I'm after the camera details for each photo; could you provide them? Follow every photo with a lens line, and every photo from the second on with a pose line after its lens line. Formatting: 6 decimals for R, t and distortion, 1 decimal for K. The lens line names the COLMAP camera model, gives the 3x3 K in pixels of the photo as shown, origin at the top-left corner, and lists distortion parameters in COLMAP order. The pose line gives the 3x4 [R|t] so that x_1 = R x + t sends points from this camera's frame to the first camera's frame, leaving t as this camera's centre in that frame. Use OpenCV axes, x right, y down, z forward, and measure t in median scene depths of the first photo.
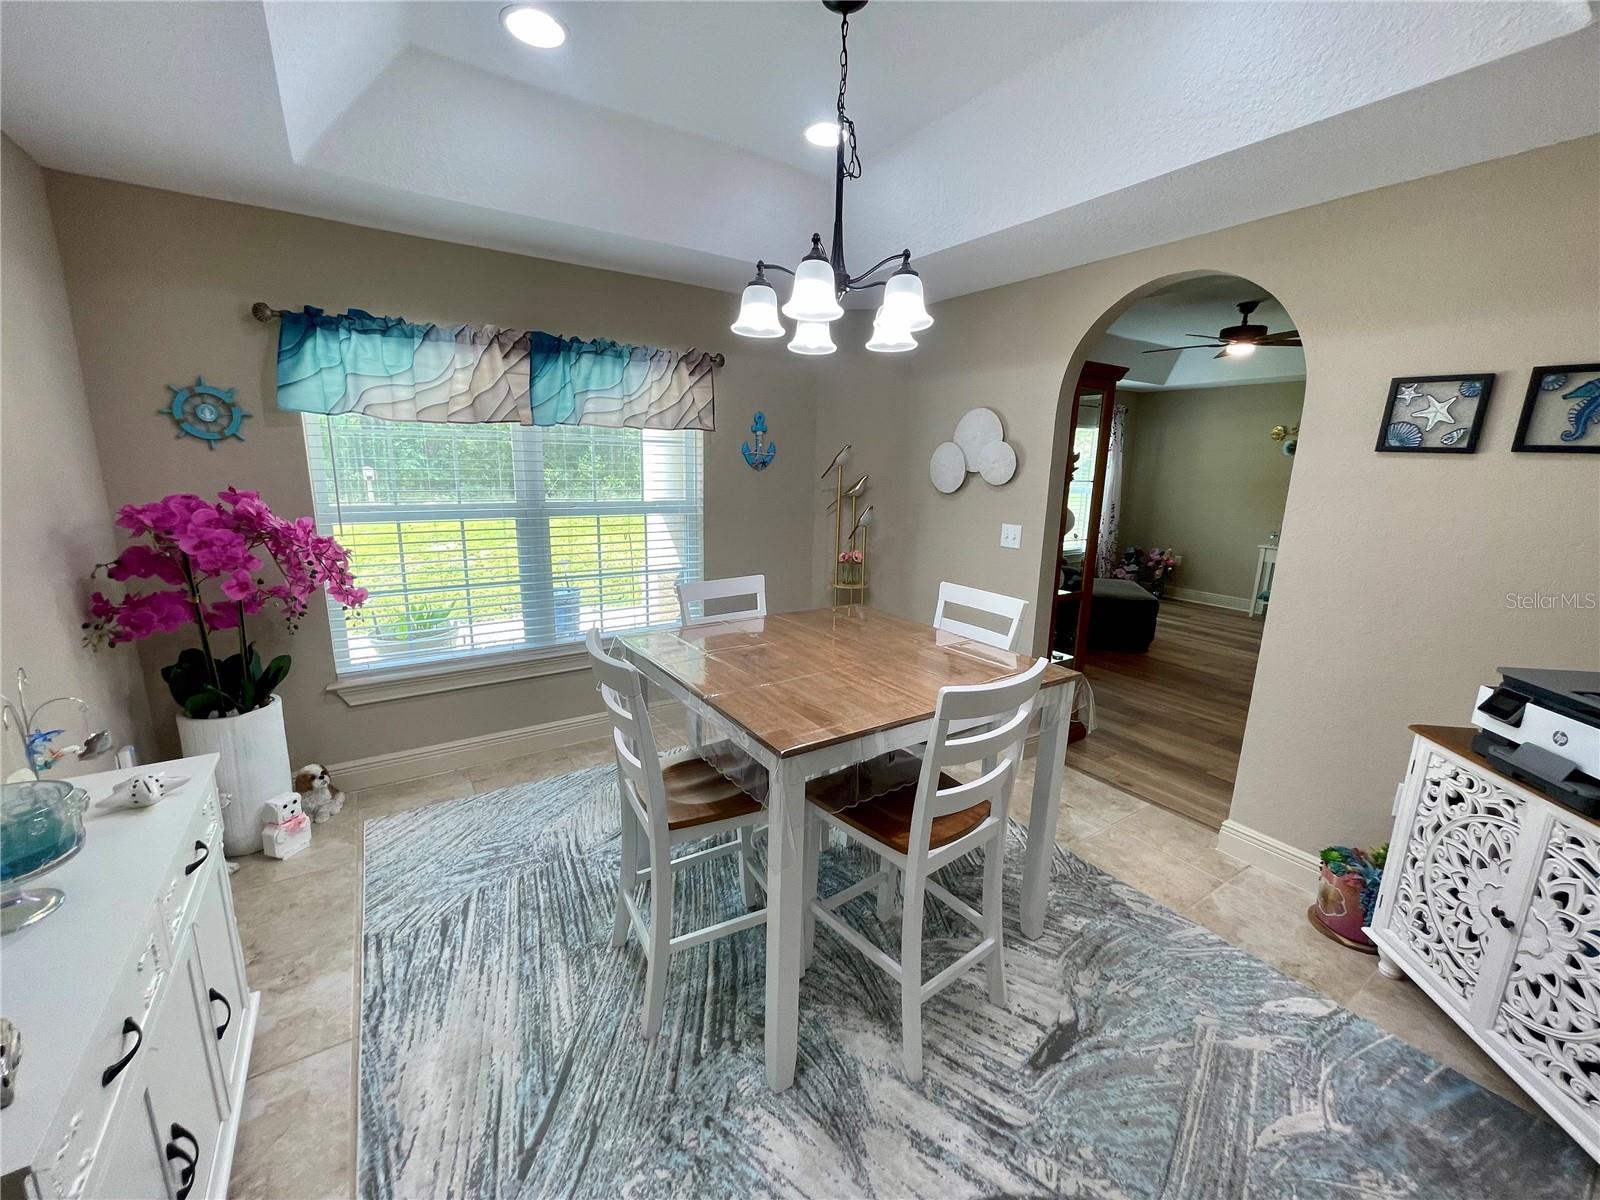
lens RADIAL K [[645.0, 0, 791.3], [0, 645.0, 592.2], [0, 0, 1]] dist [-0.004982, -0.000375]
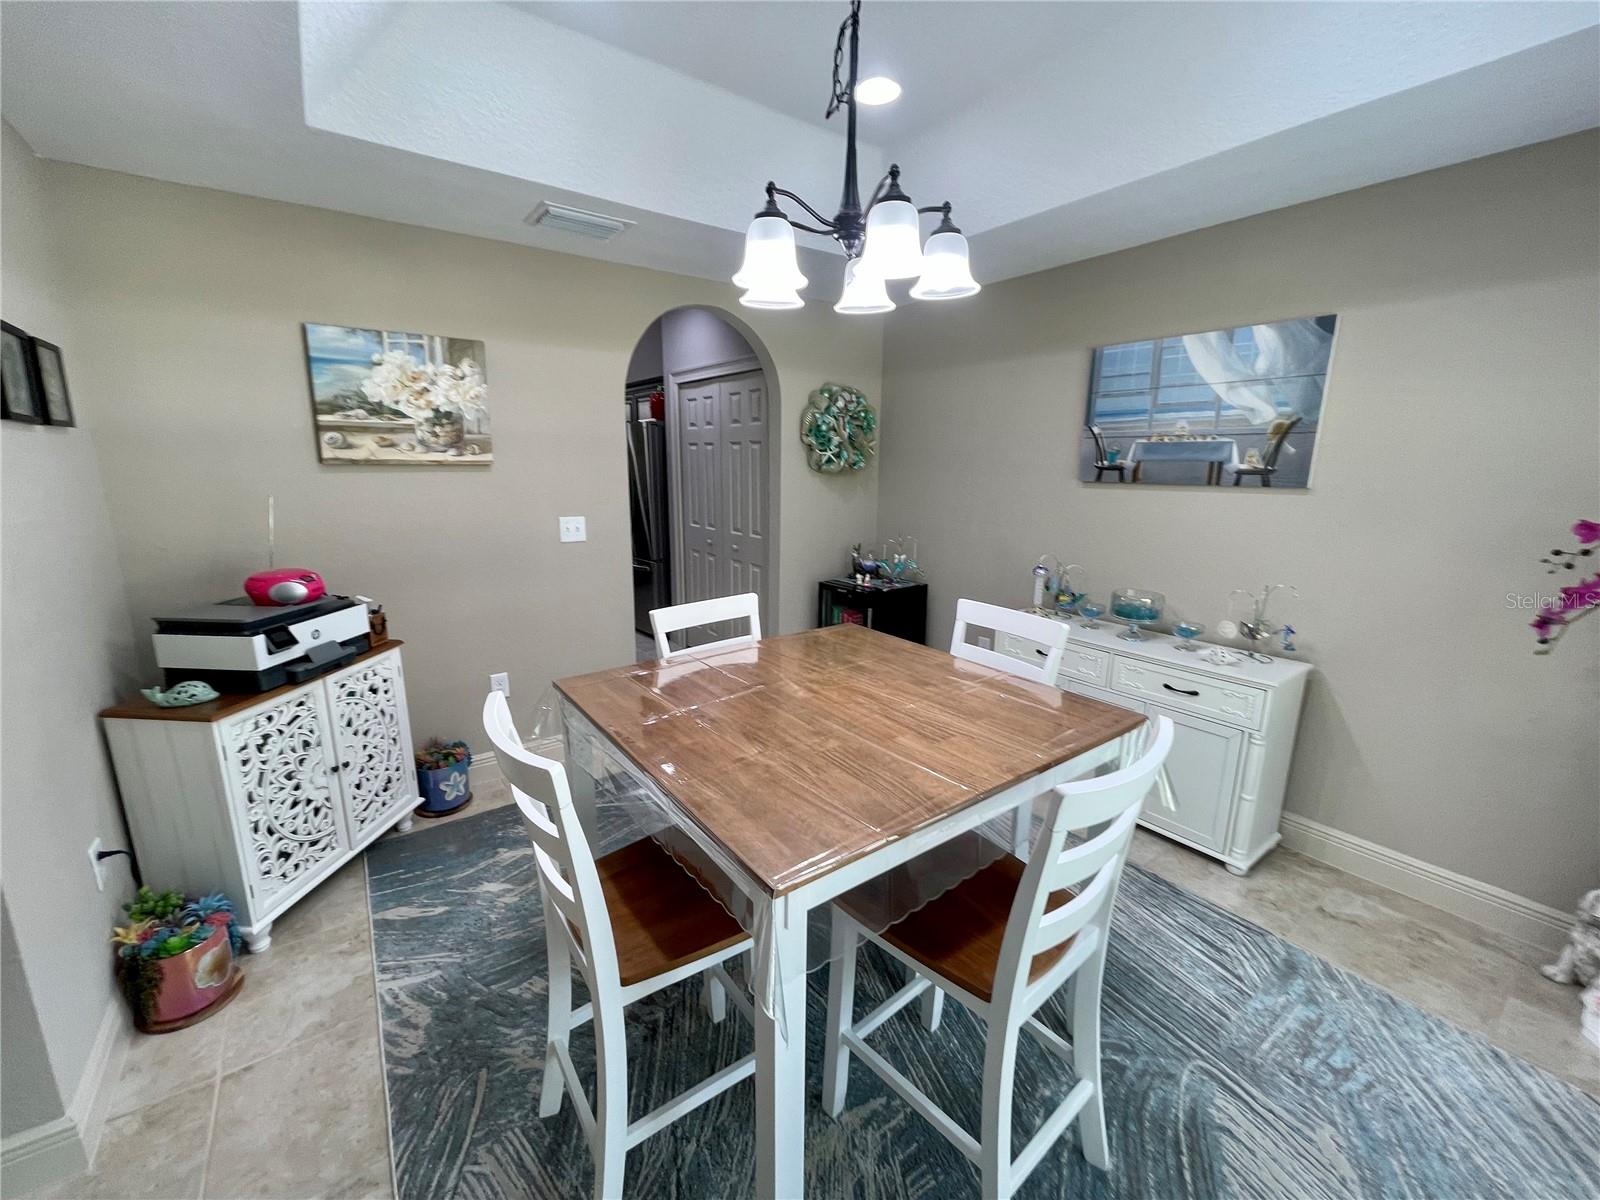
lens RADIAL K [[645.0, 0, 790.3], [0, 645.0, 595.5], [0, 0, 1]] dist [-0.004982, -0.000375]
pose [[-0.998704, -0.015332, -0.048525, 0.173420], [-0.033384, 0.917076, 0.397313, -0.376791], [0.038409, 0.398418, -0.916399, 1.907773]]
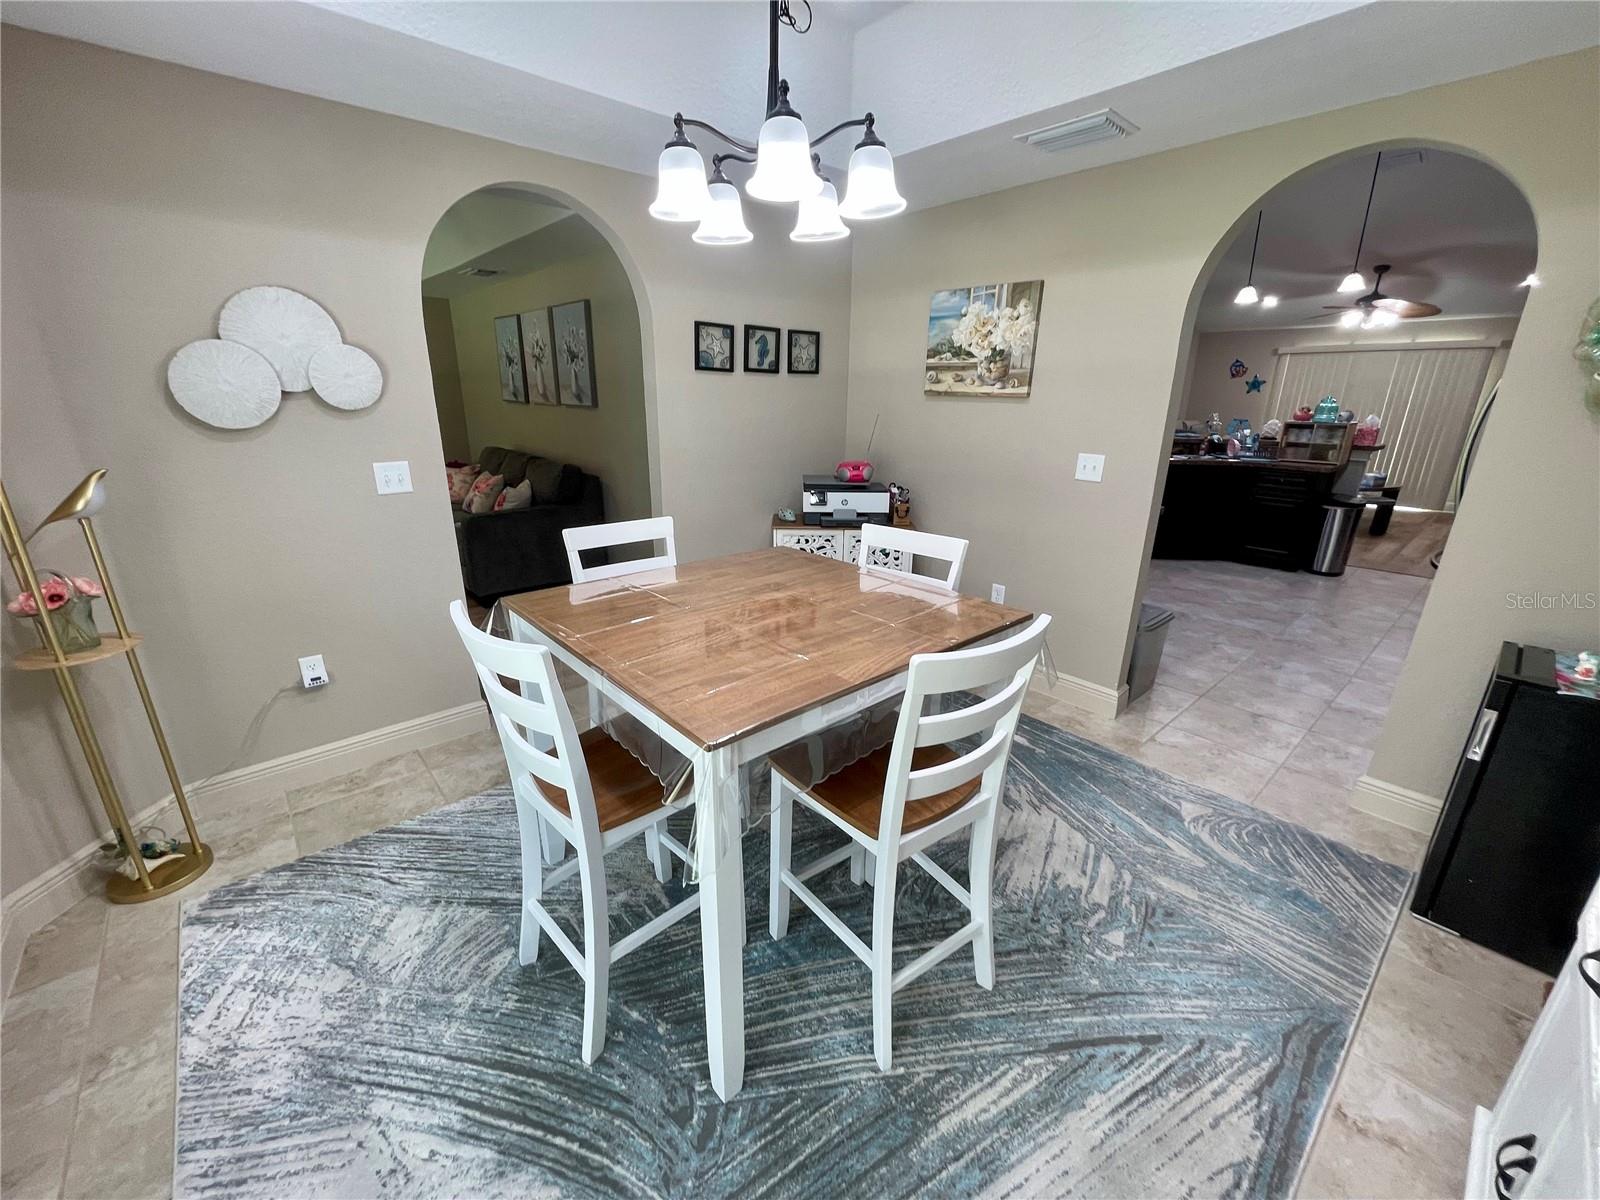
lens RADIAL K [[645.0, 0, 789.1], [0, 645.0, 594.3], [0, 0, 1]] dist [-0.004982, -0.000375]
pose [[-0.133600, -0.320302, 0.937847, -0.864124], [0.187598, 0.921048, 0.341288, -0.242335], [-0.973118, 0.221534, -0.062964, 1.159403]]
